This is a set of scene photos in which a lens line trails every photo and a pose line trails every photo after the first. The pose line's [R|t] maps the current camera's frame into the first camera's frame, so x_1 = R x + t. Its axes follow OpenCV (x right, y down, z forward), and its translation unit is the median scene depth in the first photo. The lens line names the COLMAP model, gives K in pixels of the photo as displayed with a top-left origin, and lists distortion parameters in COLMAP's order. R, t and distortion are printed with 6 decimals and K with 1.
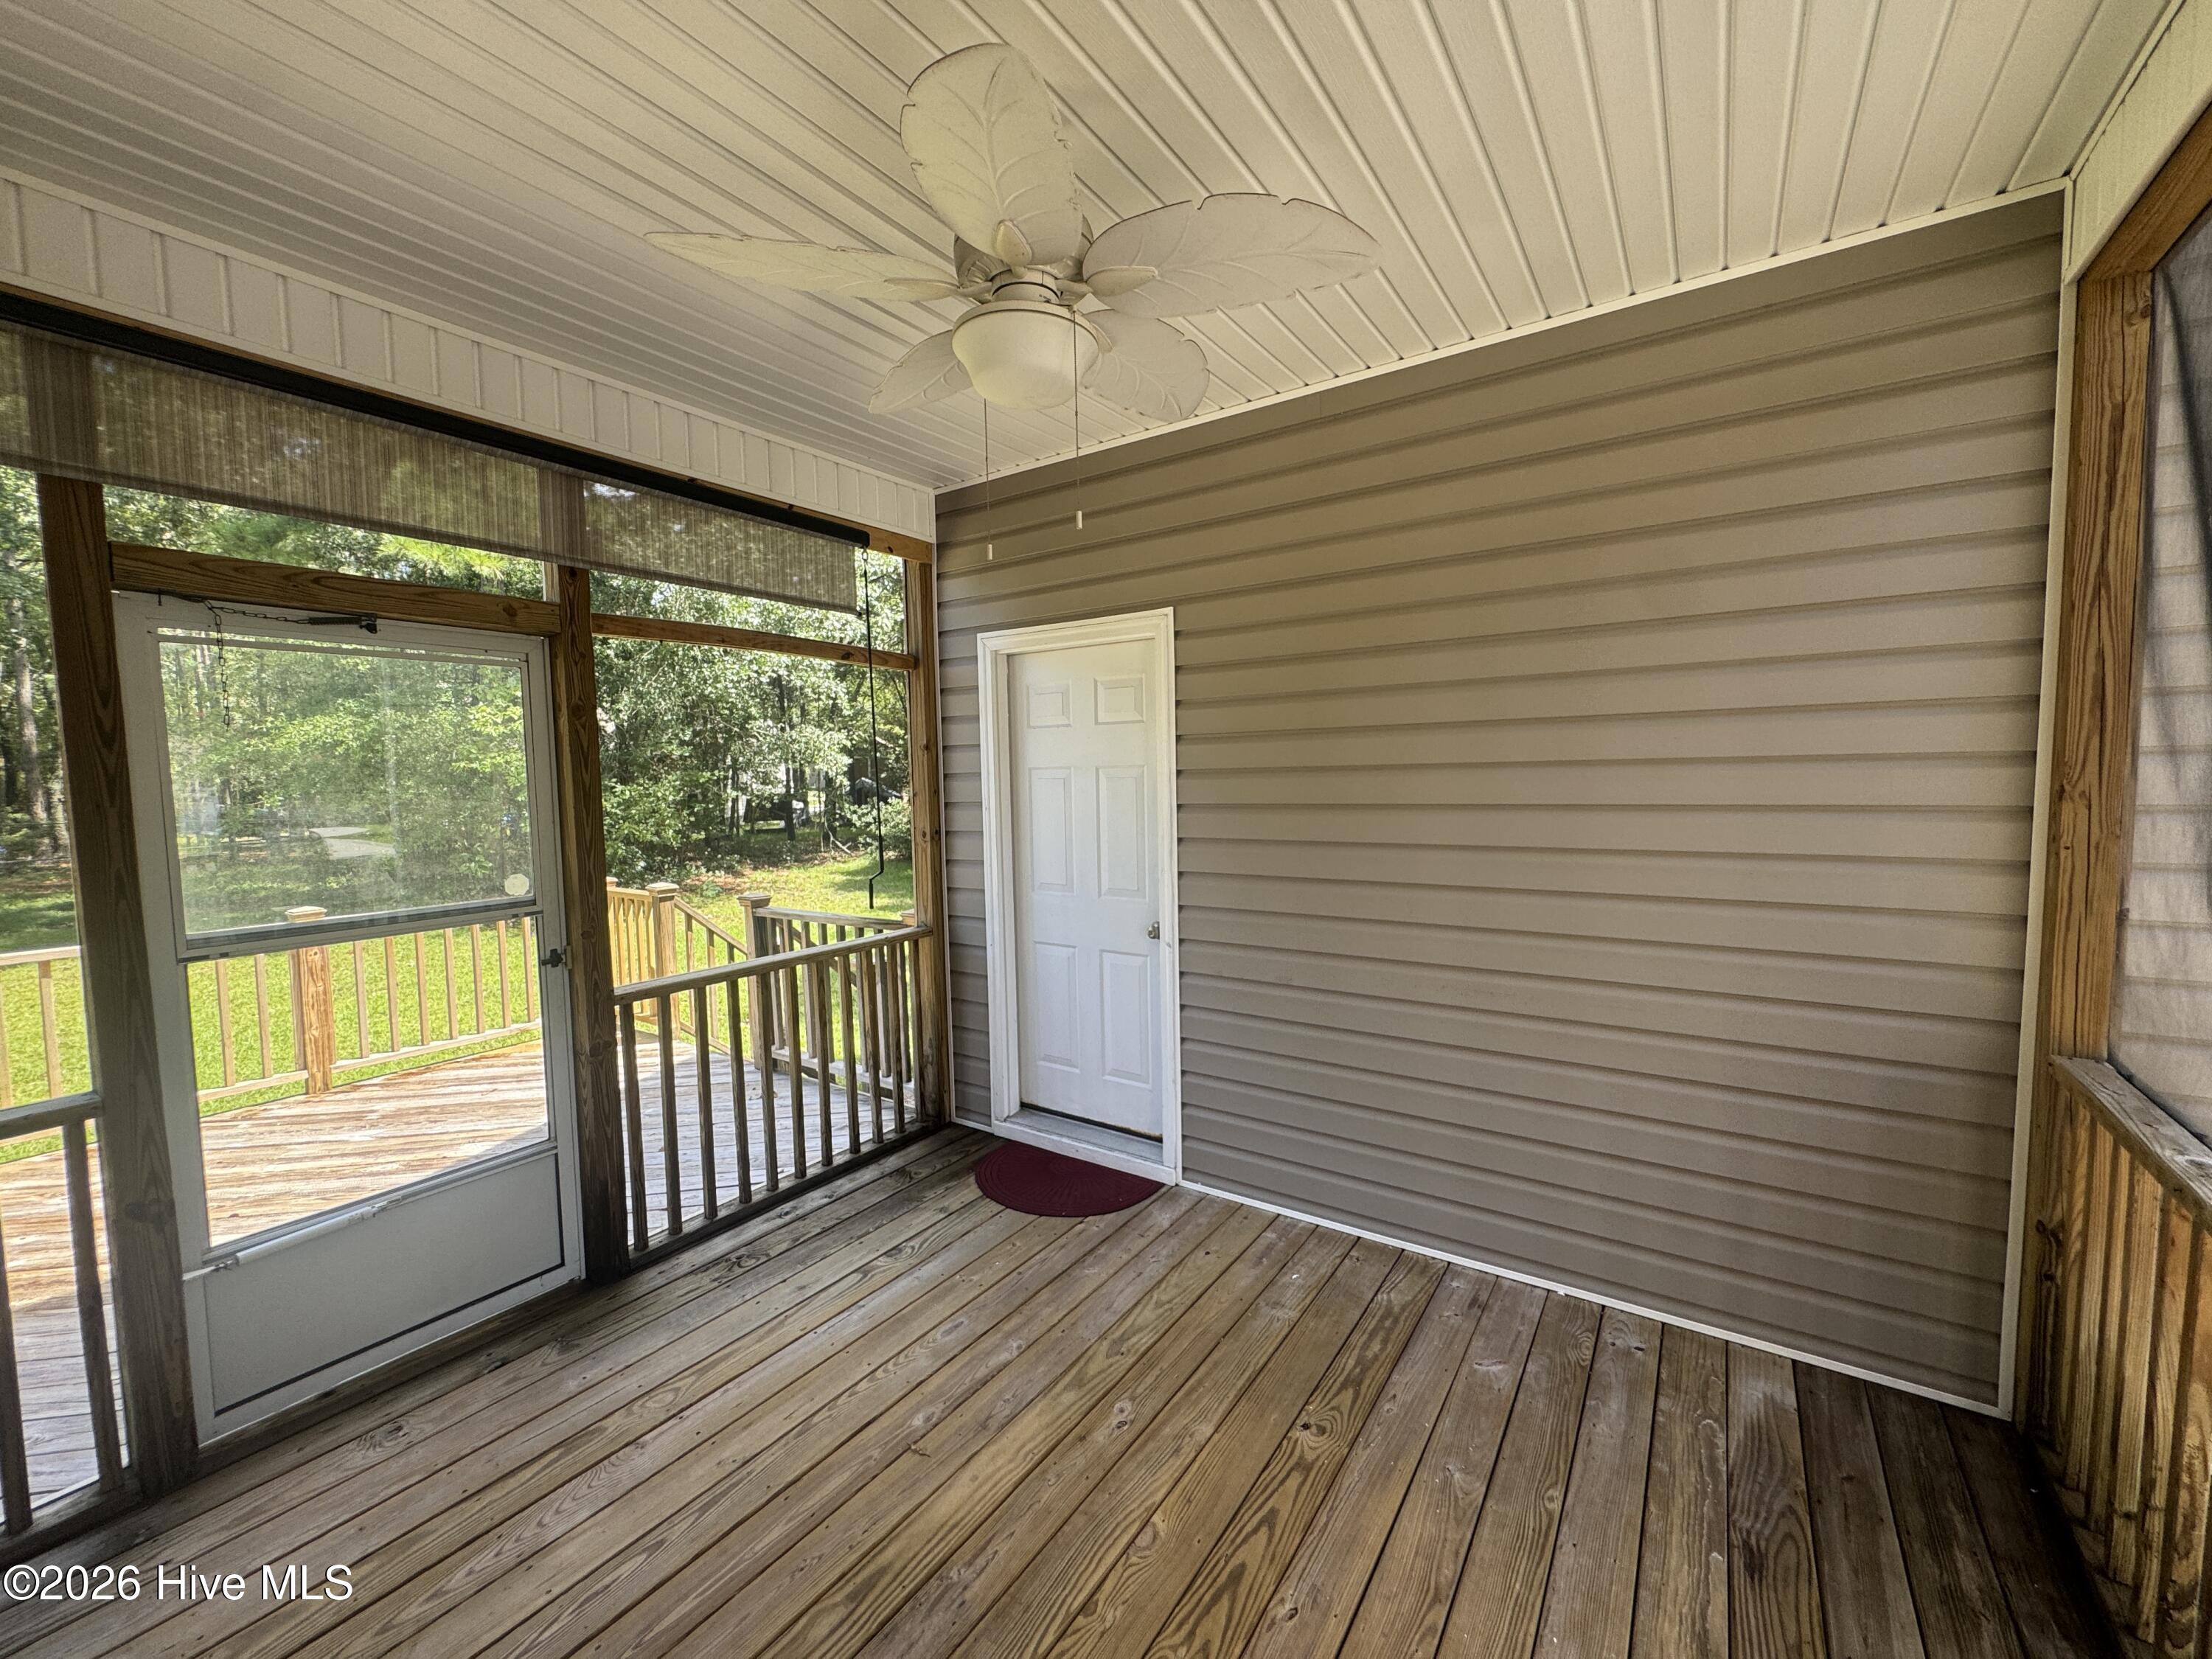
lens RADIAL K [[889.7, 0, 1101.2], [0, 889.7, 830.1], [0, 0, 1]] dist [-0.000214, 0.000266]
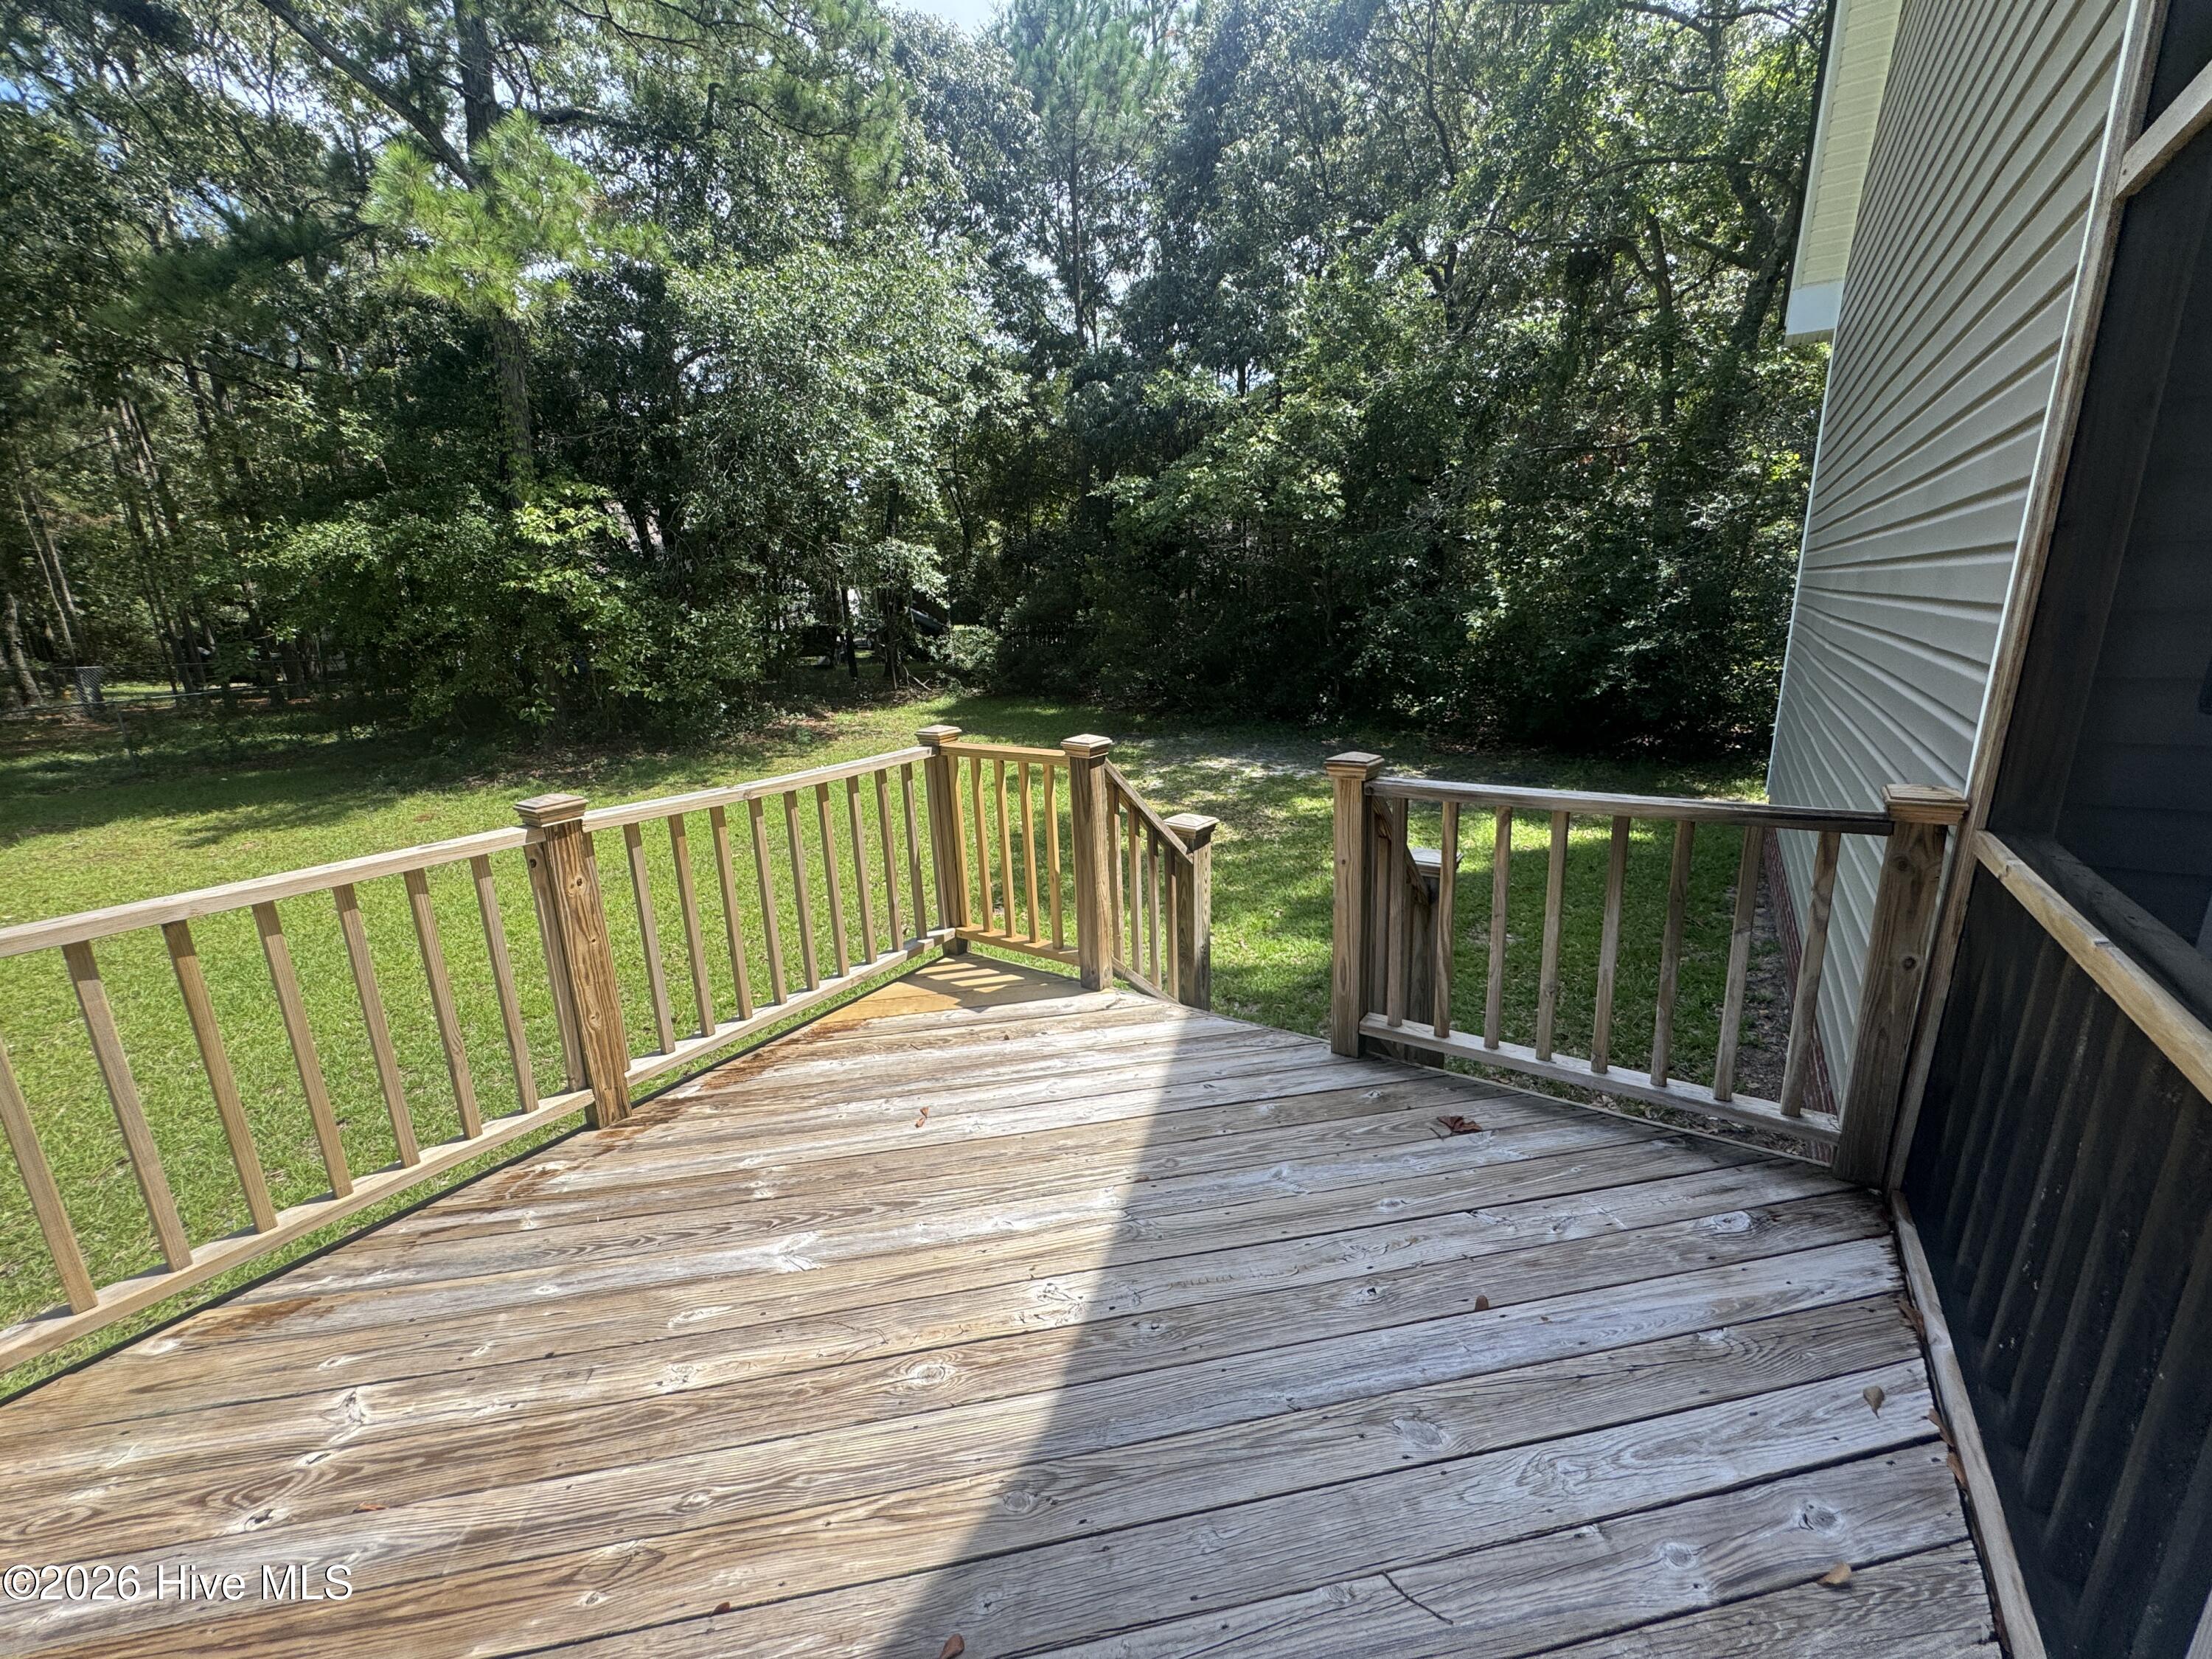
lens RADIAL K [[889.7, 0, 1101.2], [0, 889.7, 830.1], [0, 0, 1]] dist [-0.000214, 0.000266]
pose [[0.999830, -0.017022, 0.007068, -0.202980], [0.015444, 0.983044, 0.182721, 0.005926], [-0.010059, -0.182581, 0.983139, 0.170082]]
